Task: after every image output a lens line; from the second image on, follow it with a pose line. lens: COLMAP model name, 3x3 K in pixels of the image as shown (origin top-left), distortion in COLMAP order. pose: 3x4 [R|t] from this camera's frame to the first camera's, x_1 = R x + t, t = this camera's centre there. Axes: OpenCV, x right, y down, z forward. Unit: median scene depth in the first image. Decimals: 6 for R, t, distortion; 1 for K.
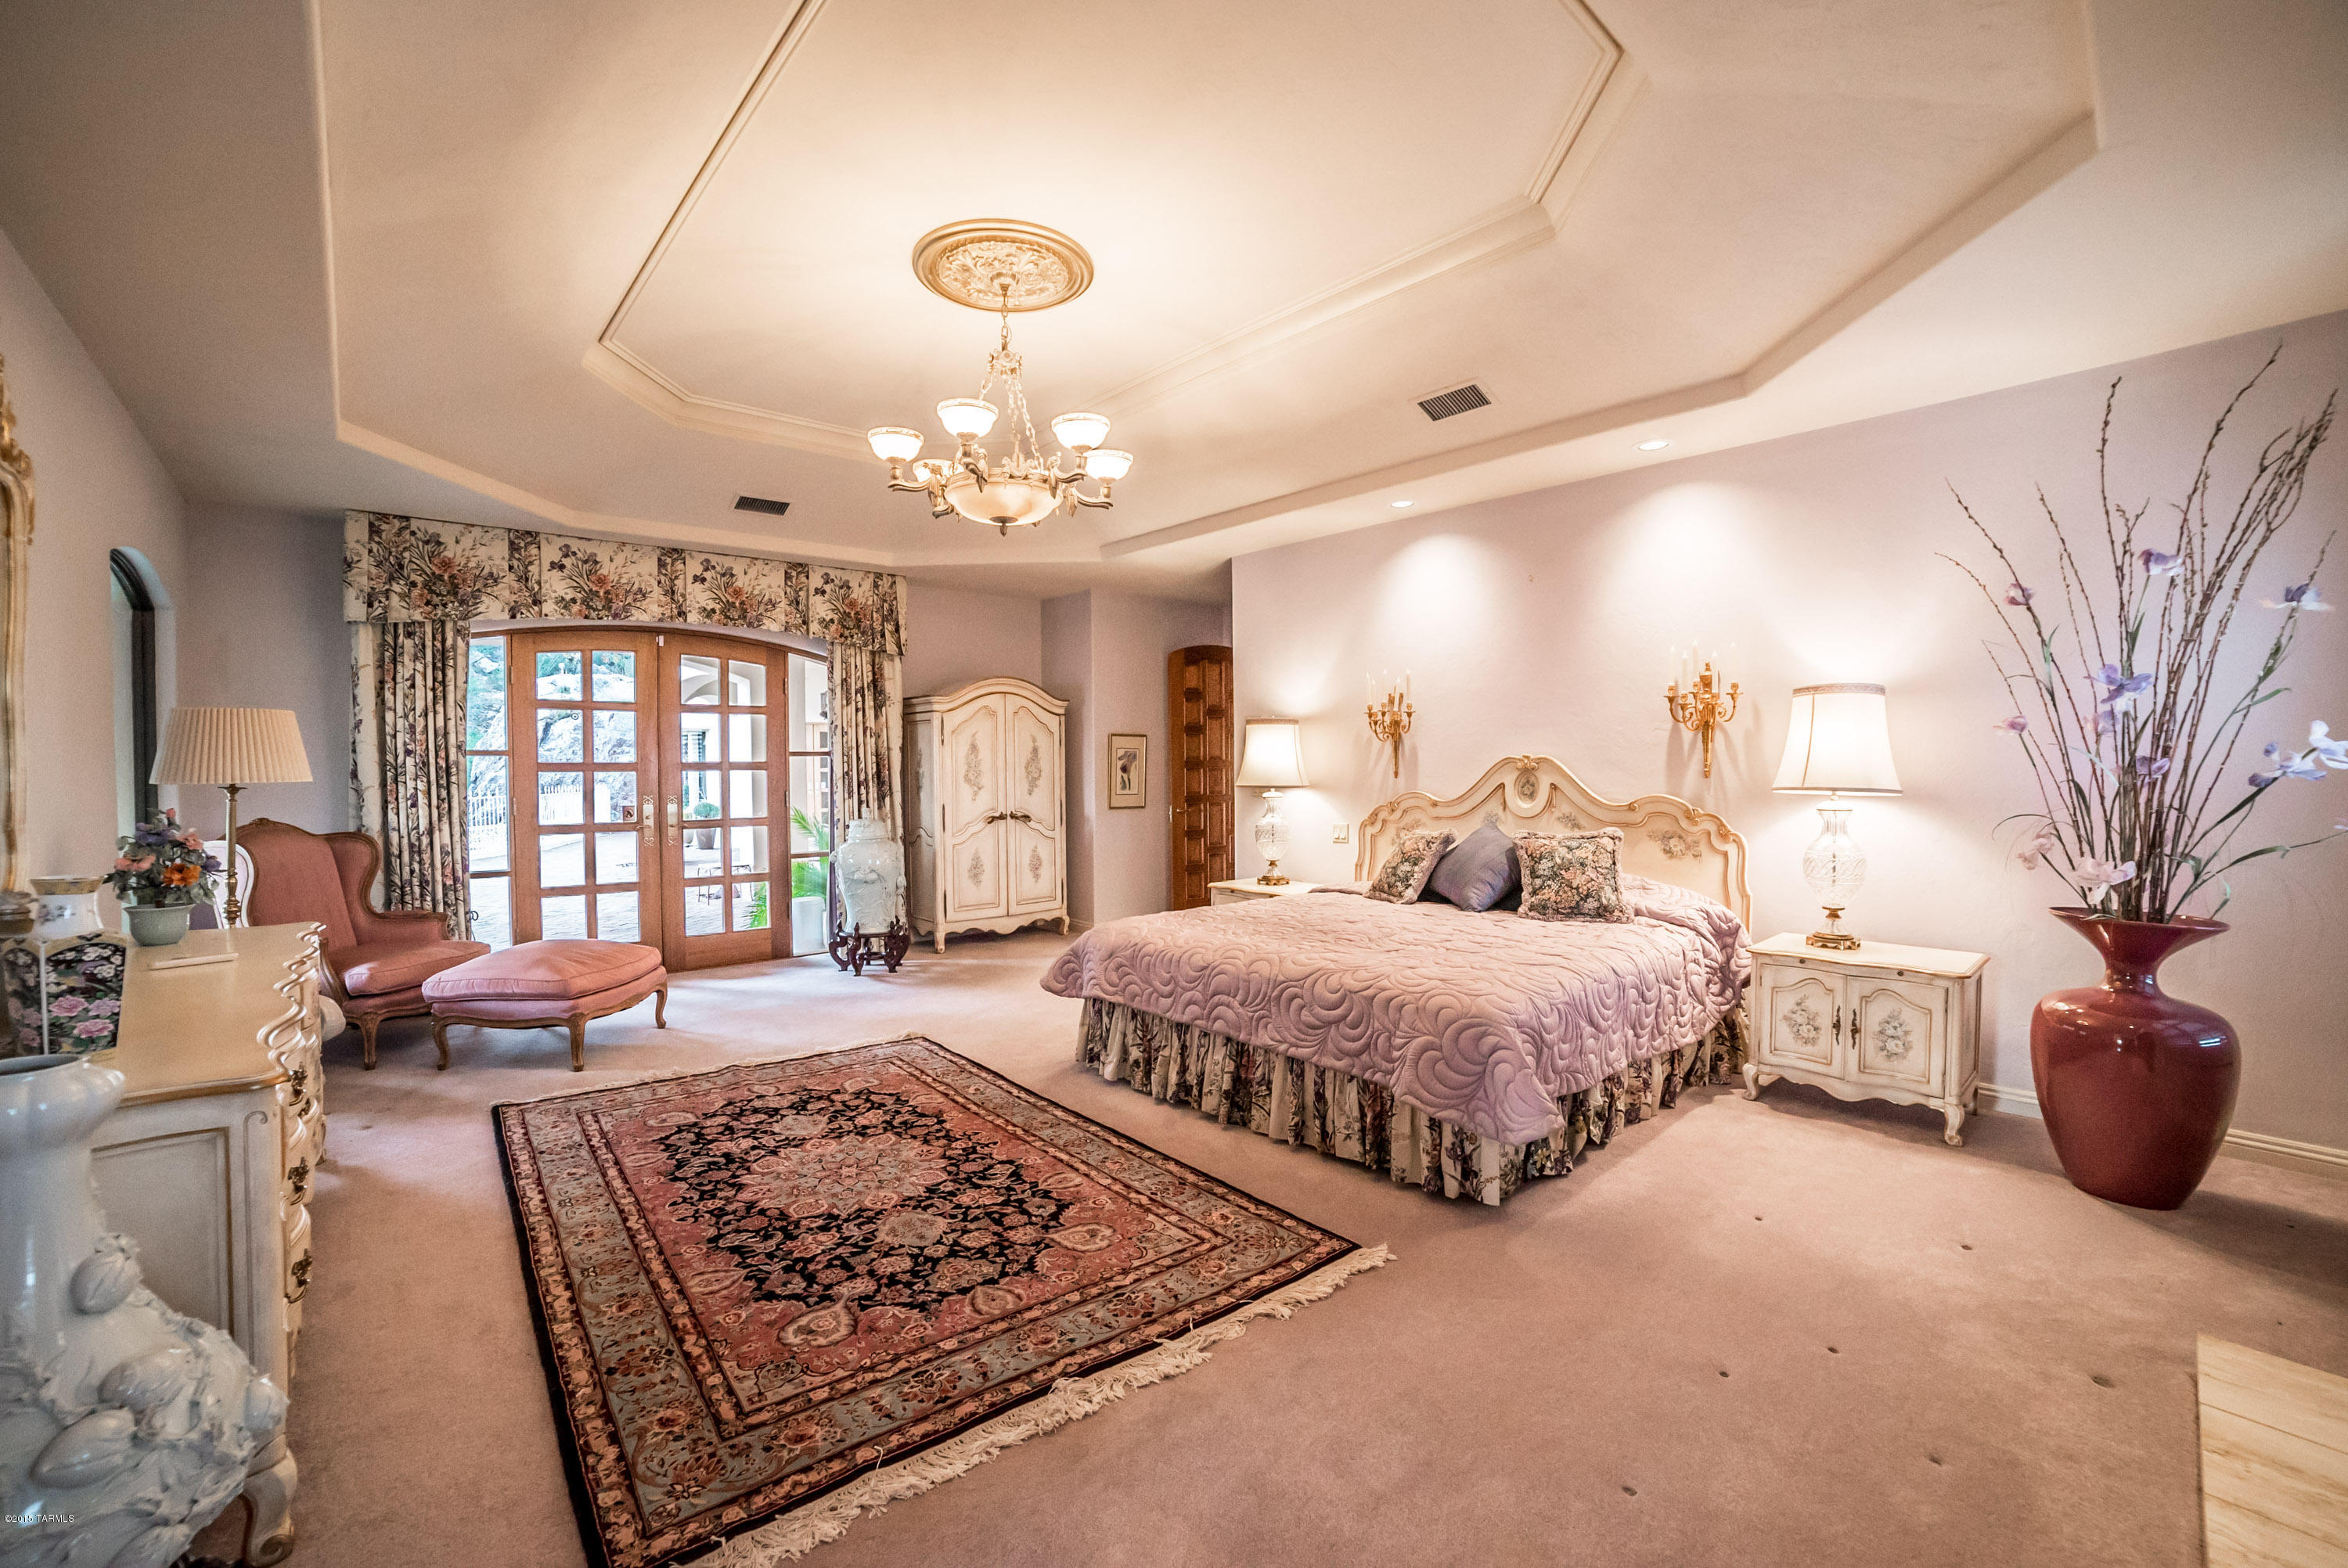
lens RADIAL K [[965.0, 0, 1172.8], [0, 965.0, 786.6], [0, 0, 1]] dist [-0.100984, 0.038094]
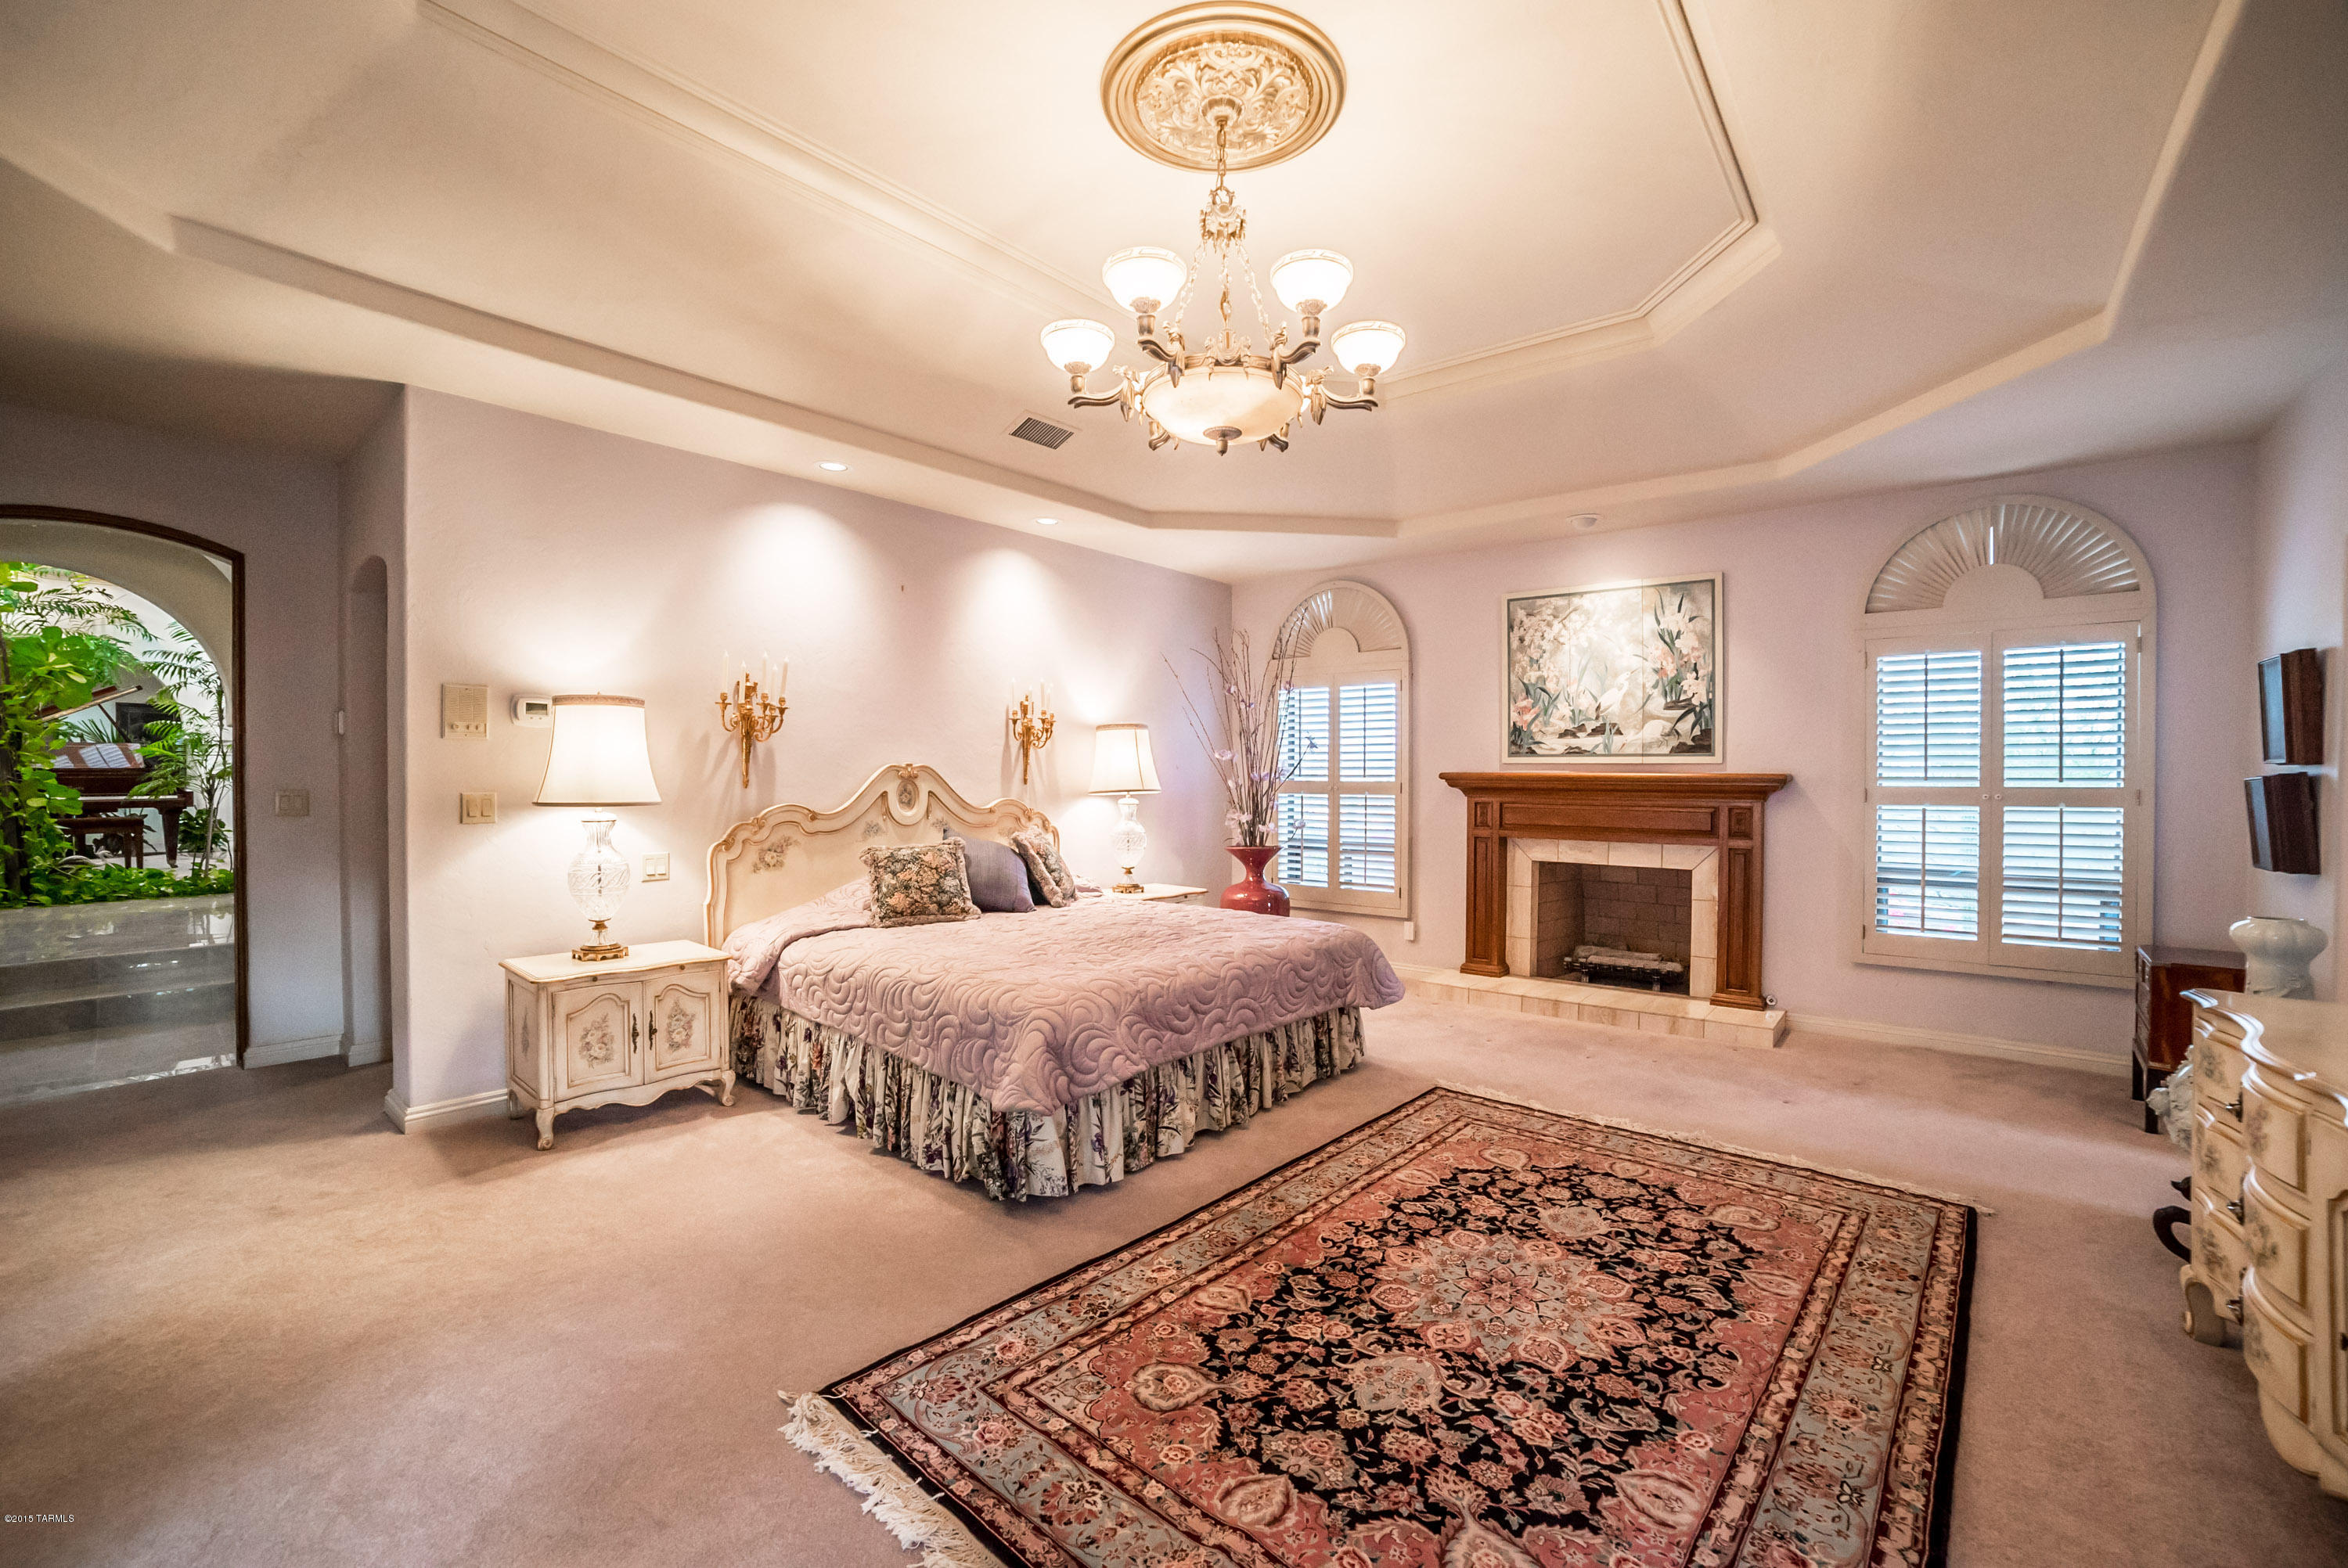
lens RADIAL K [[965.0, 0, 1172.8], [0, 965.0, 786.6], [0, 0, 1]] dist [-0.100984, 0.038094]
pose [[-0.142403, -0.004776, 0.989797, -1.035291], [0.015176, 0.999860, 0.007008, -0.017525], [-0.989692, 0.016019, -0.142310, 1.330201]]
